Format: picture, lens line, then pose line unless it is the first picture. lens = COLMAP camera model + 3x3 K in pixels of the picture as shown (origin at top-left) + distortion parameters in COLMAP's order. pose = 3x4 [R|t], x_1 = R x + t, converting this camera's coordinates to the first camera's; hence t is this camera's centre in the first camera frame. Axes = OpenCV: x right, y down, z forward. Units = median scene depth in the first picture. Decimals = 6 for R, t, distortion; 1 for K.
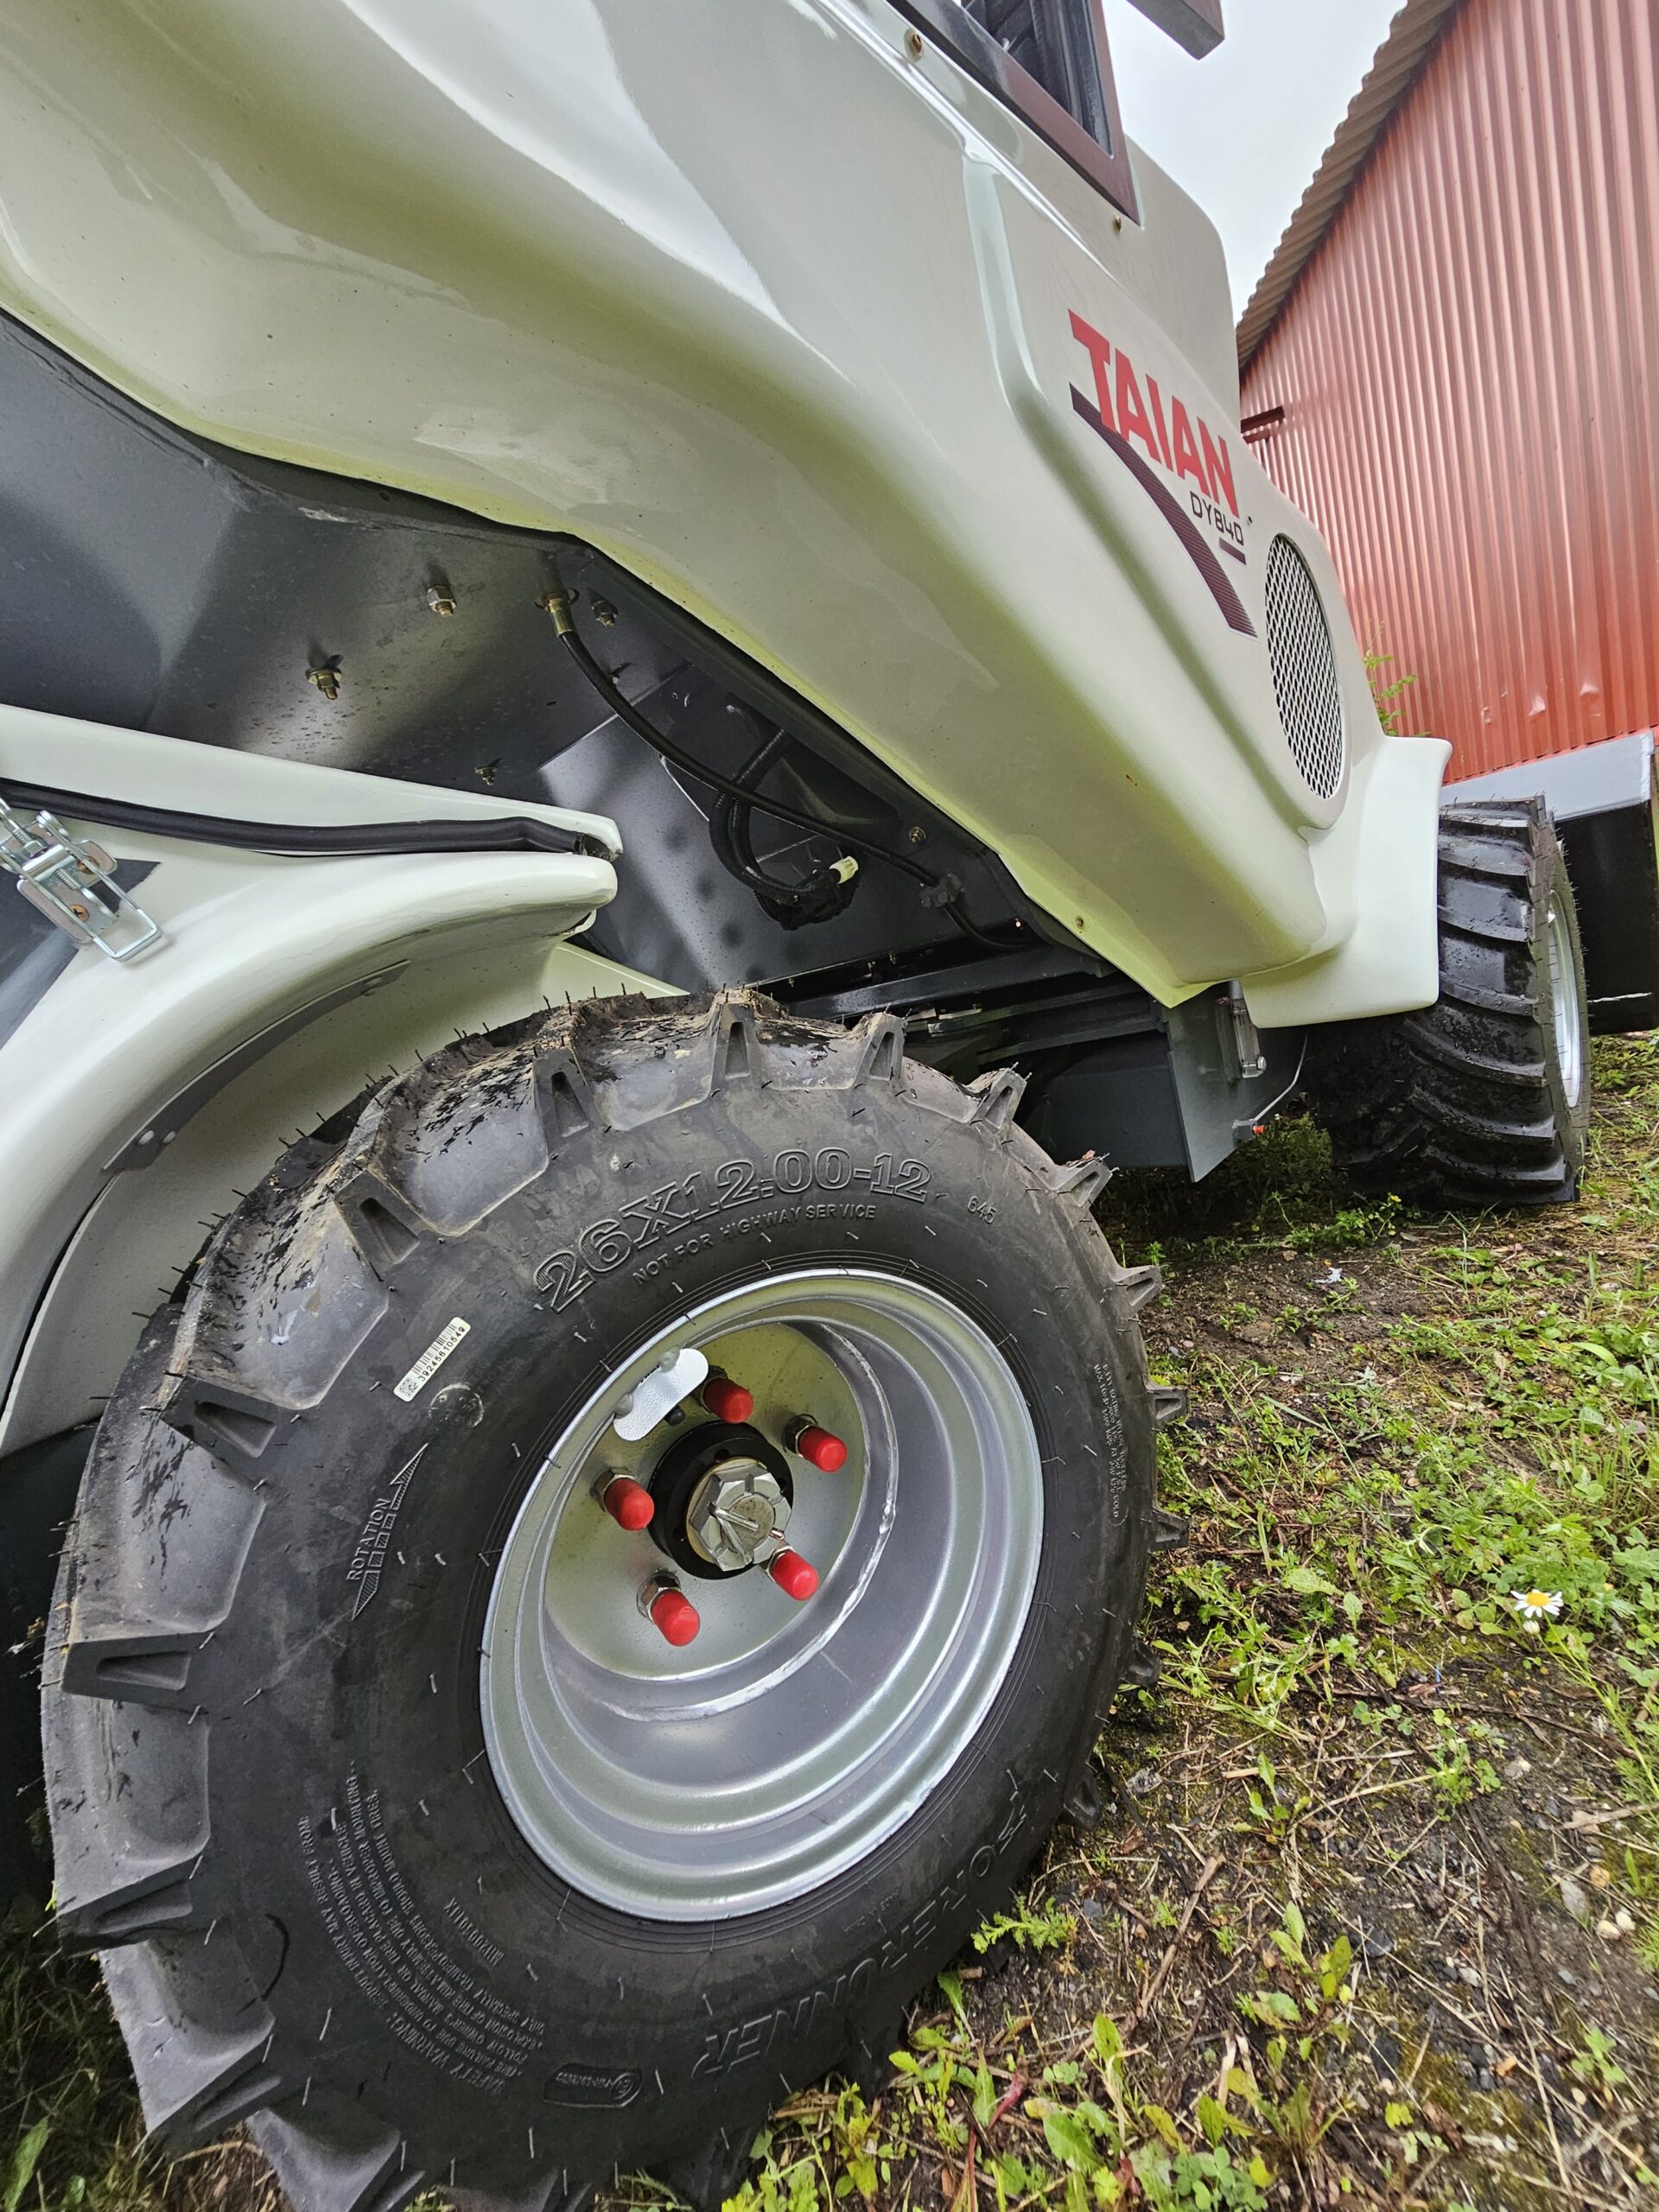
lens RADIAL K [[899.7, 0, 834.2], [0, 899.7, 1120.9], [0, 0, 1]] dist [-0.001068, 0.000086]
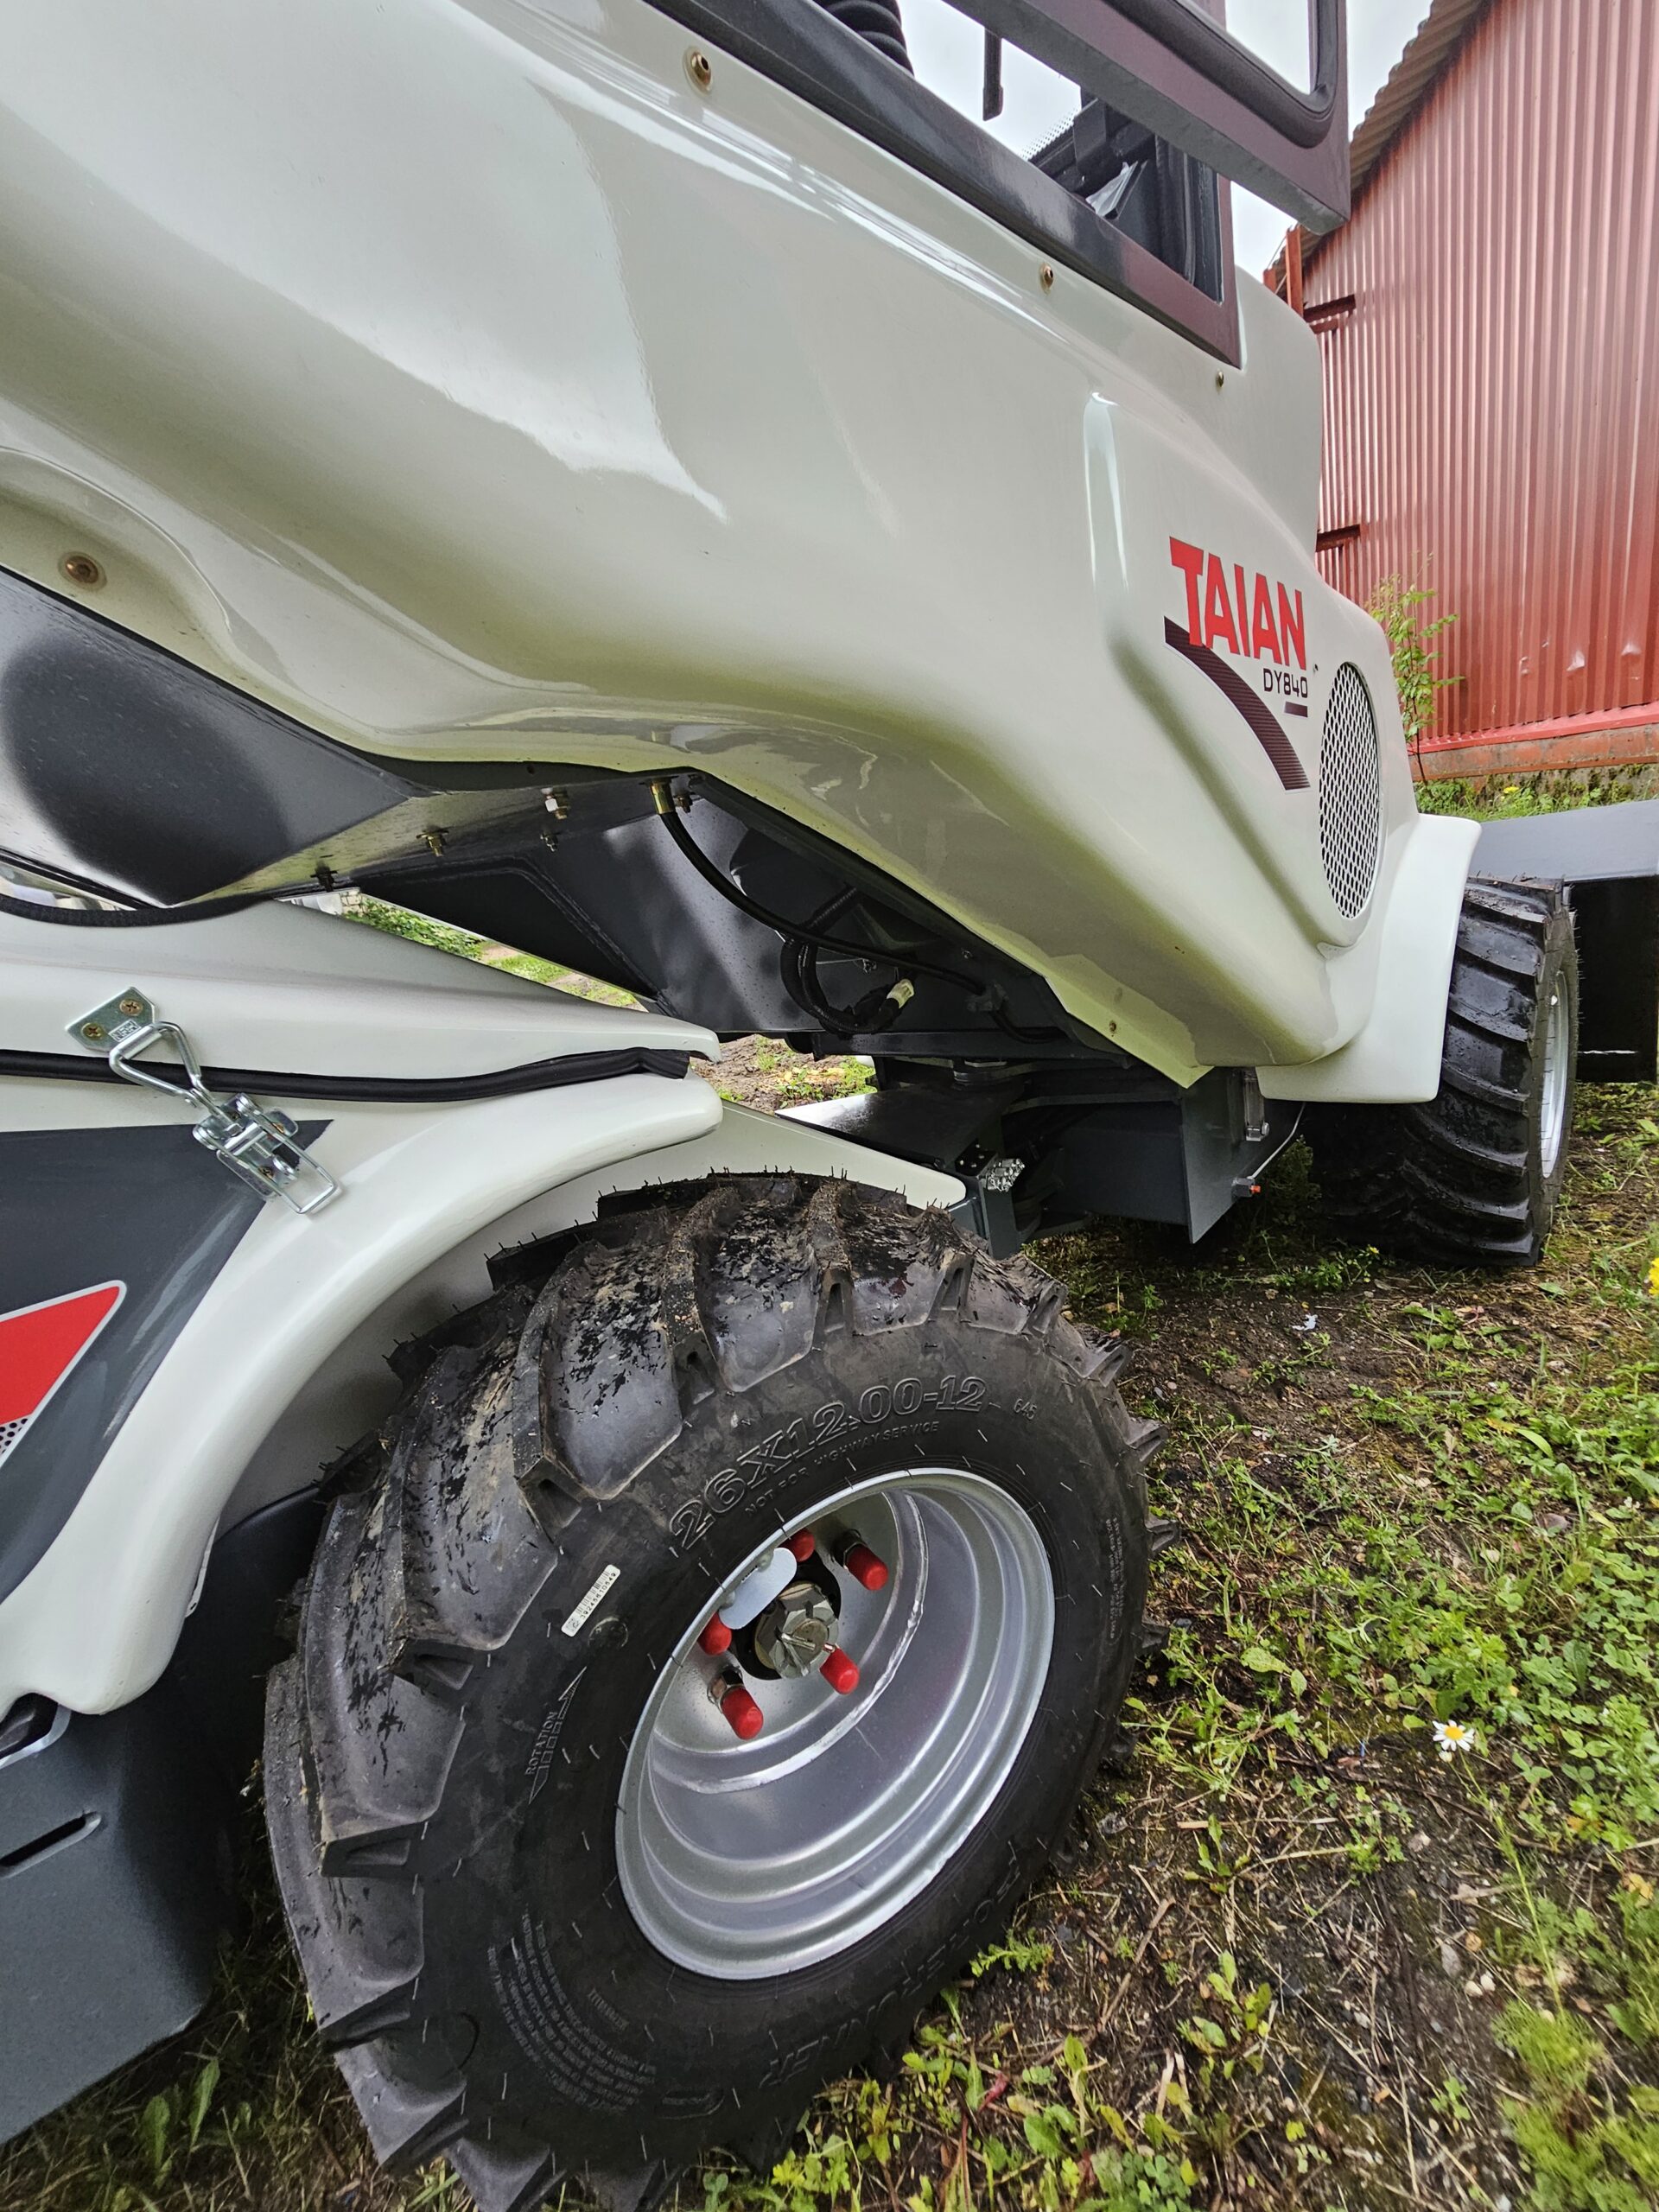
lens RADIAL K [[896.8, 0, 835.8], [0, 896.8, 1119.5], [0, 0, 1]] dist [-0.000947, 0.000033]
pose [[0.998312, 0.055086, 0.018408, -0.118680], [-0.056754, 0.992567, 0.107653, -0.372588], [-0.012341, -0.108516, 0.994018, -0.104343]]
